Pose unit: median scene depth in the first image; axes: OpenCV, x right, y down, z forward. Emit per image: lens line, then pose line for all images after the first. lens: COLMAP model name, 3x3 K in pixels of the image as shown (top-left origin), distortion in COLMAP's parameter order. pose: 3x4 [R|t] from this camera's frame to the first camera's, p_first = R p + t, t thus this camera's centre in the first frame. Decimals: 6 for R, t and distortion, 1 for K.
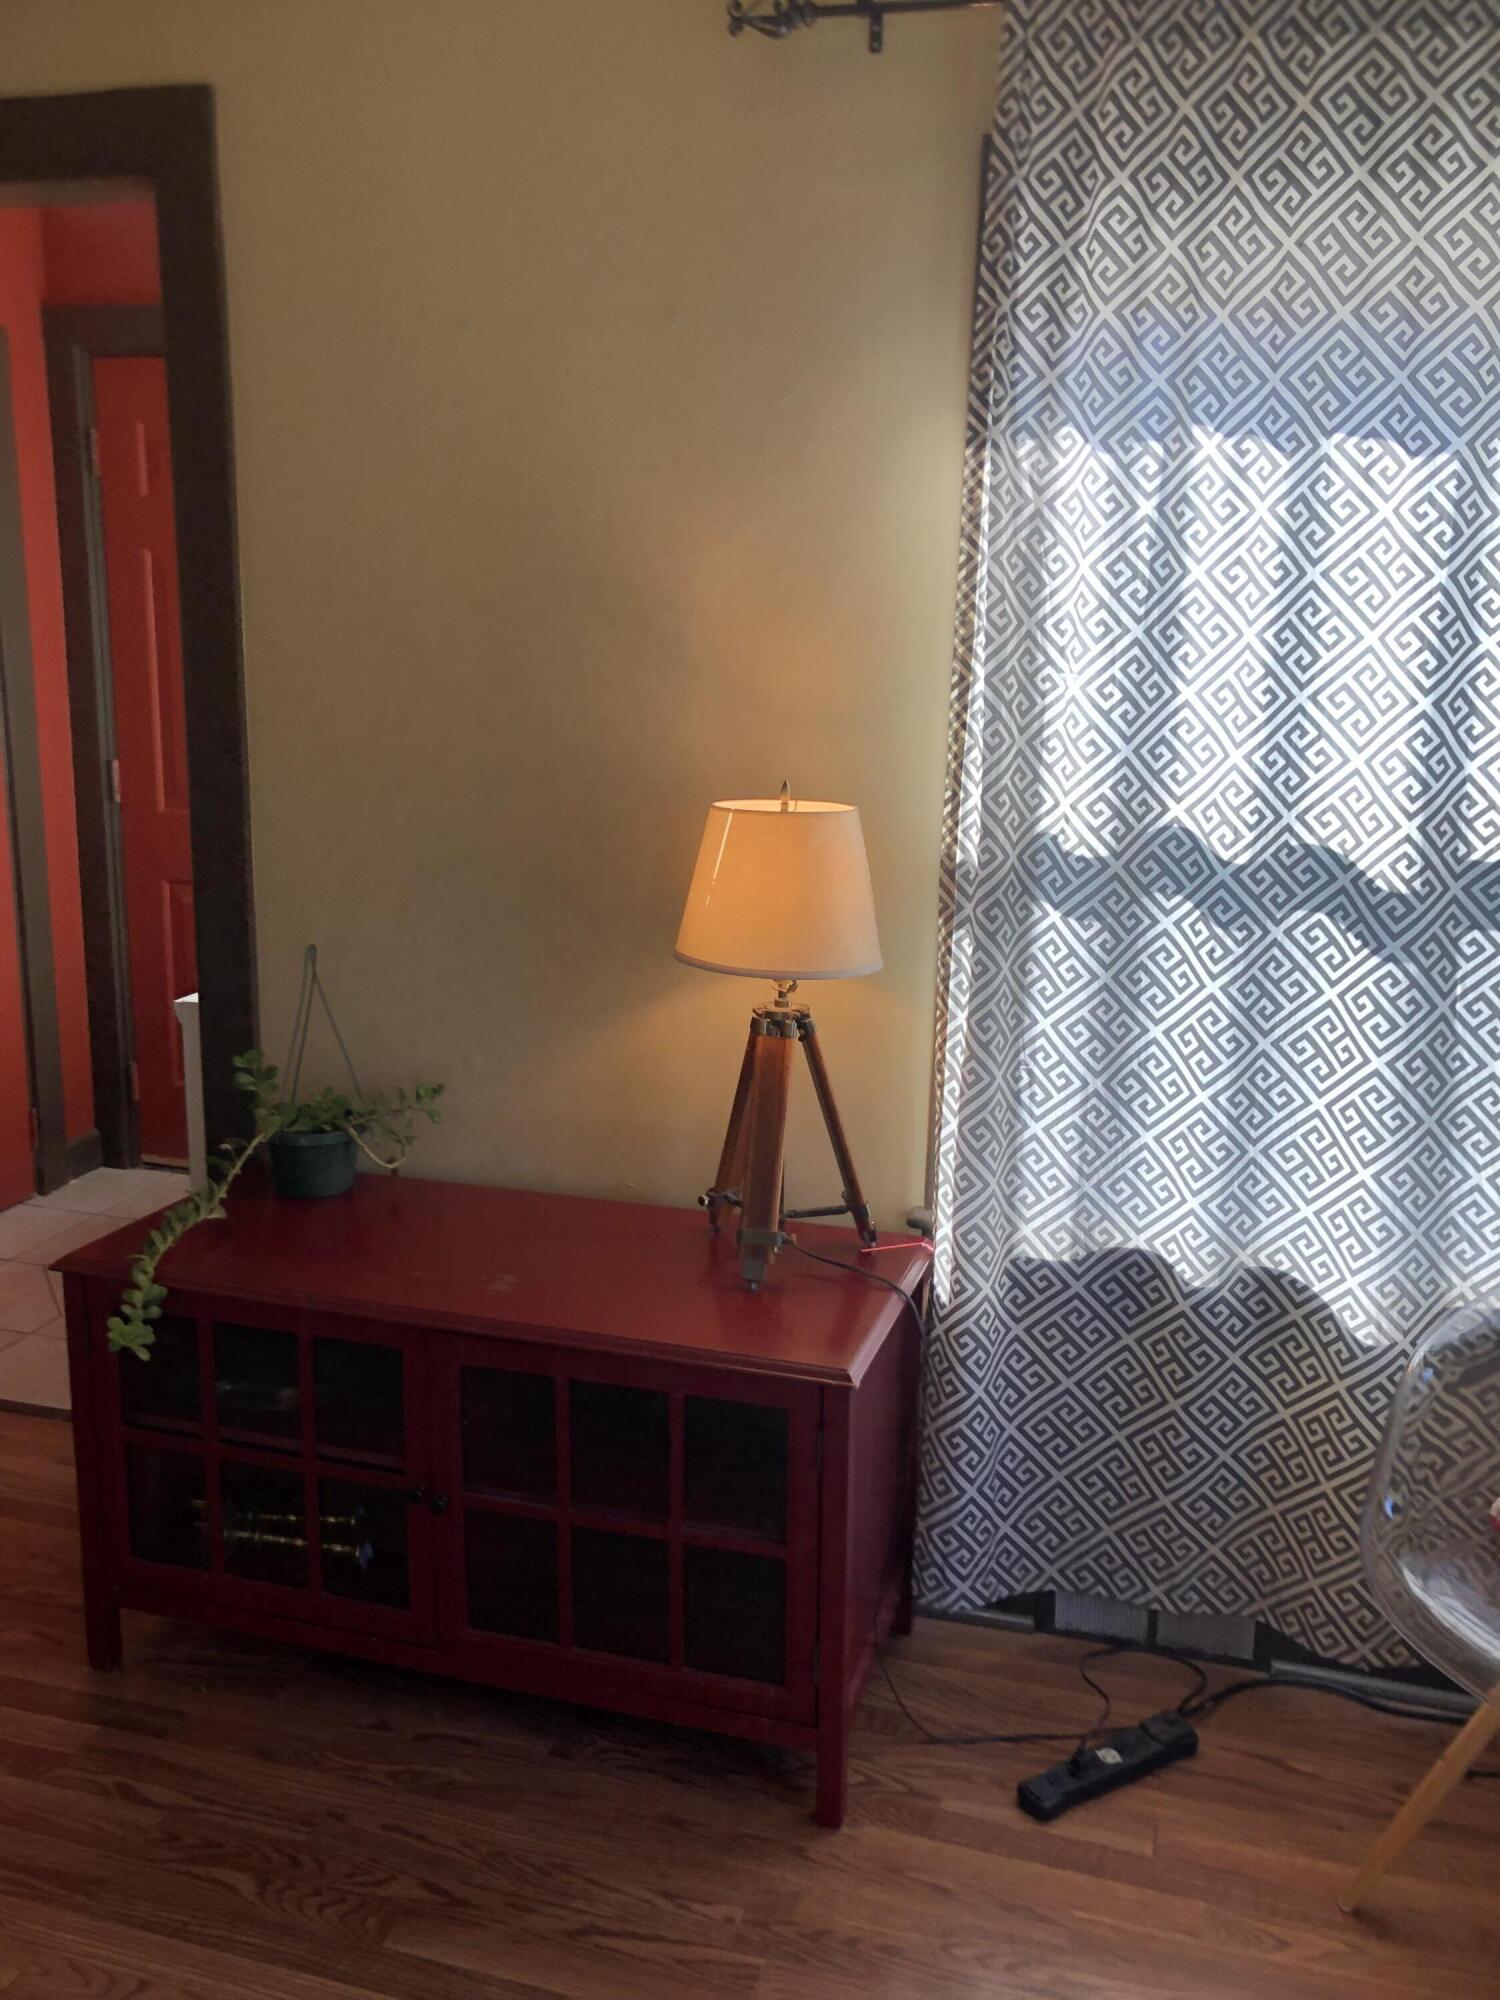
lens RADIAL K [[1688.3, 0, 735.3], [0, 1688.3, 1002.2], [0, 0, 1]] dist [0.024594, -0.035937]
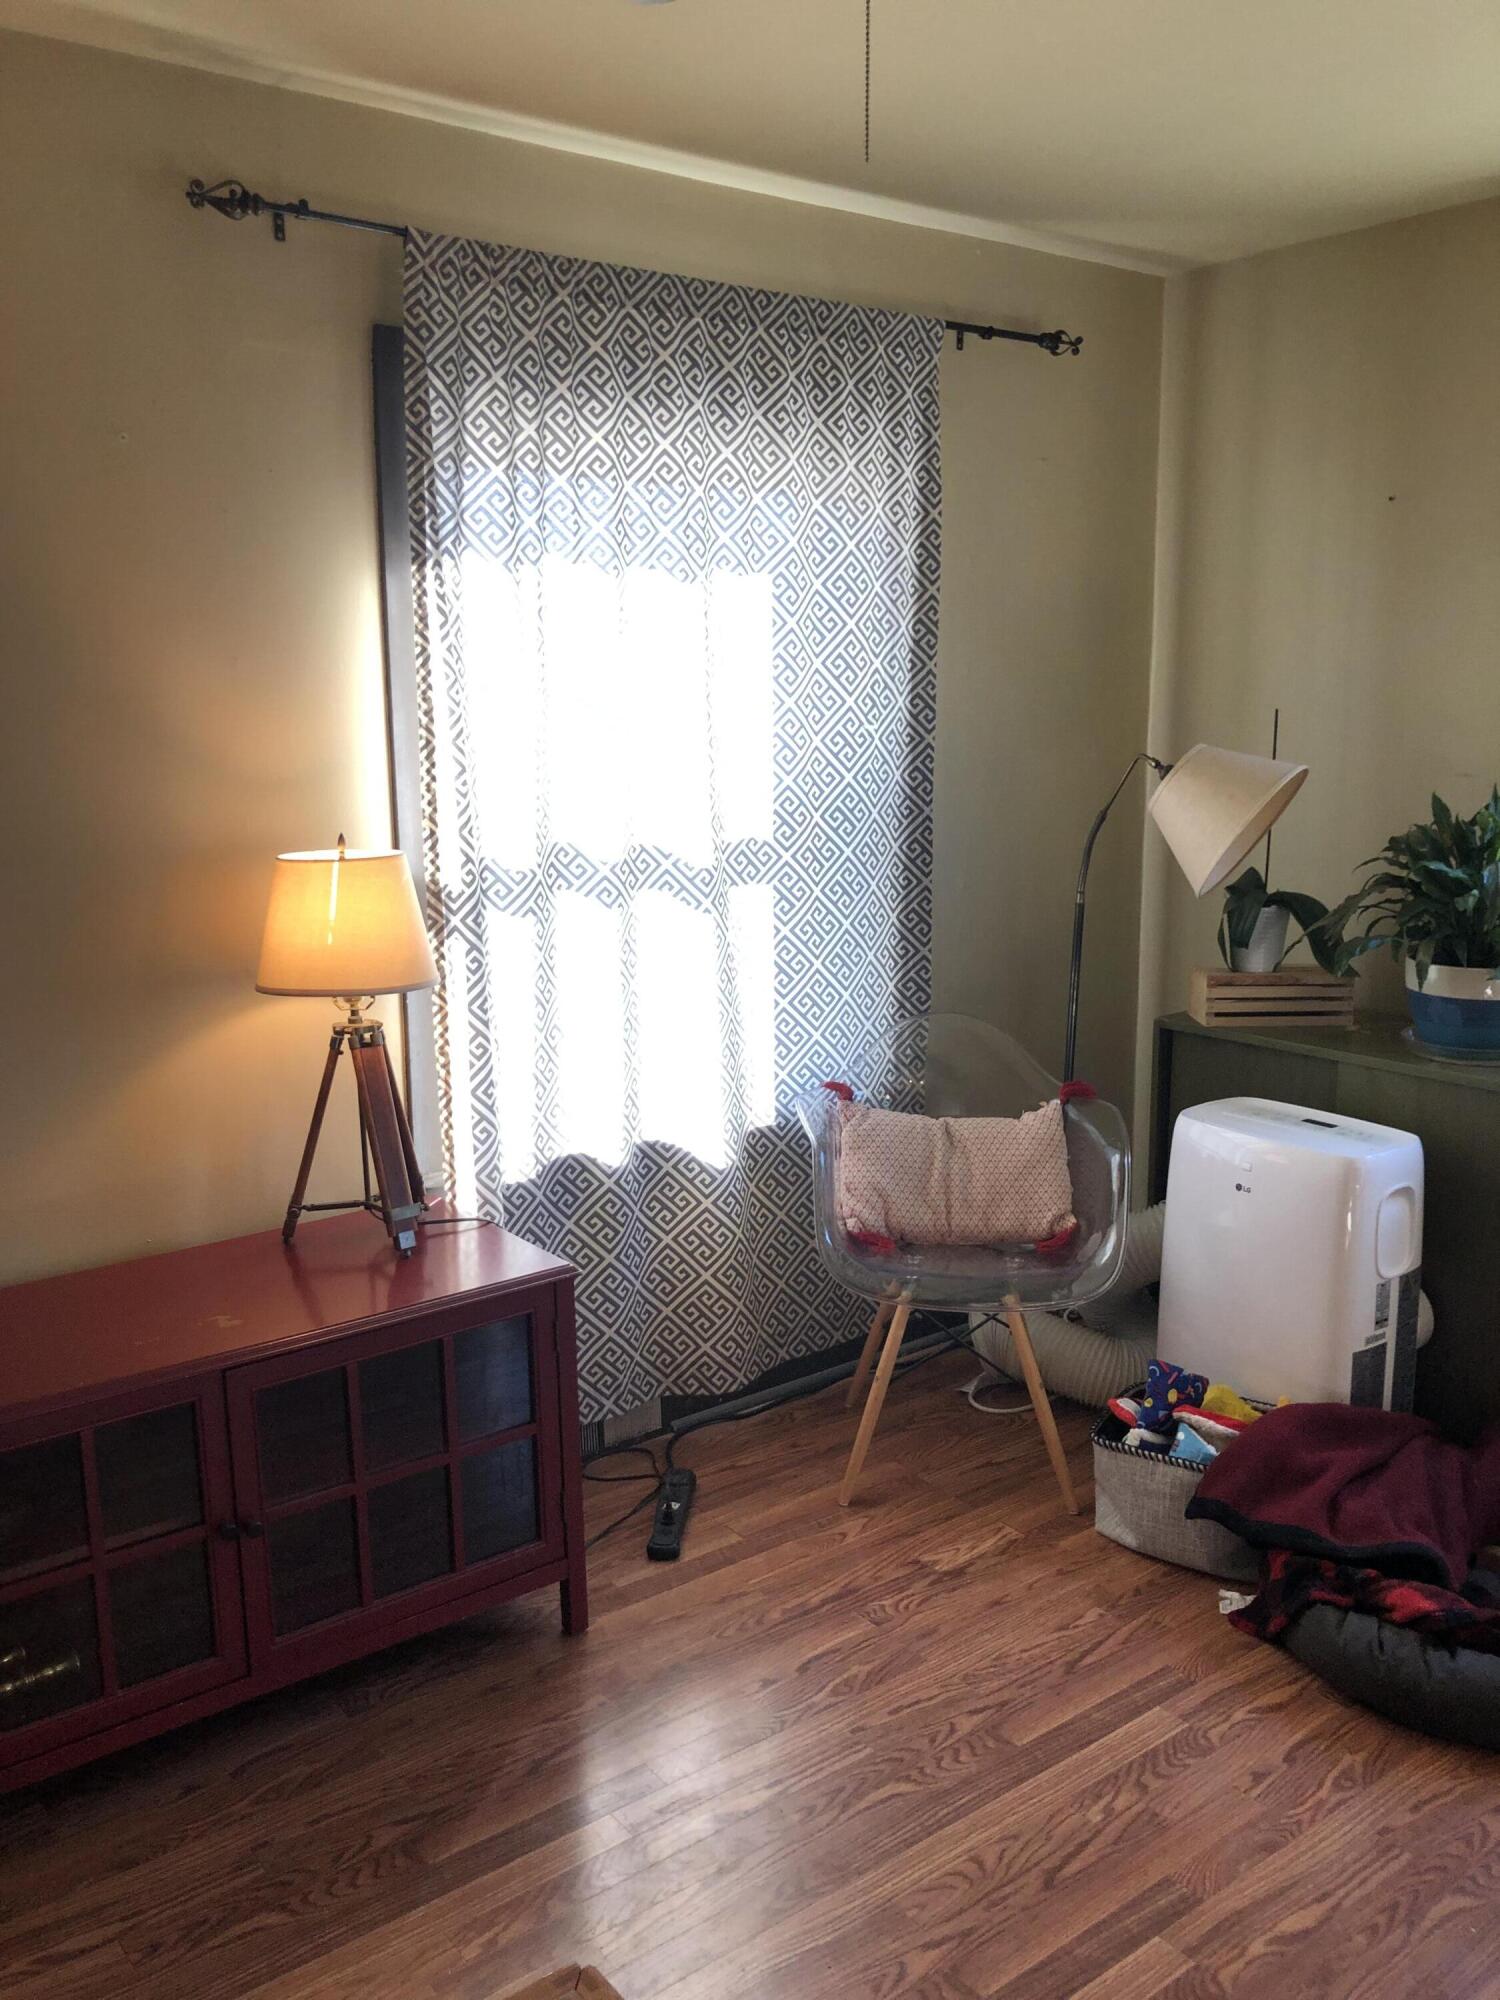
lens RADIAL K [[1688.3, 0, 733.0], [0, 1688.3, 1002.5], [0, 0, 1]] dist [0.024594, -0.035937]
pose [[0.585767, -0.172602, 0.791888, -0.781281], [0.207954, 0.976359, 0.058984, -0.026763], [-0.783347, 0.130125, 0.607812, 0.069388]]
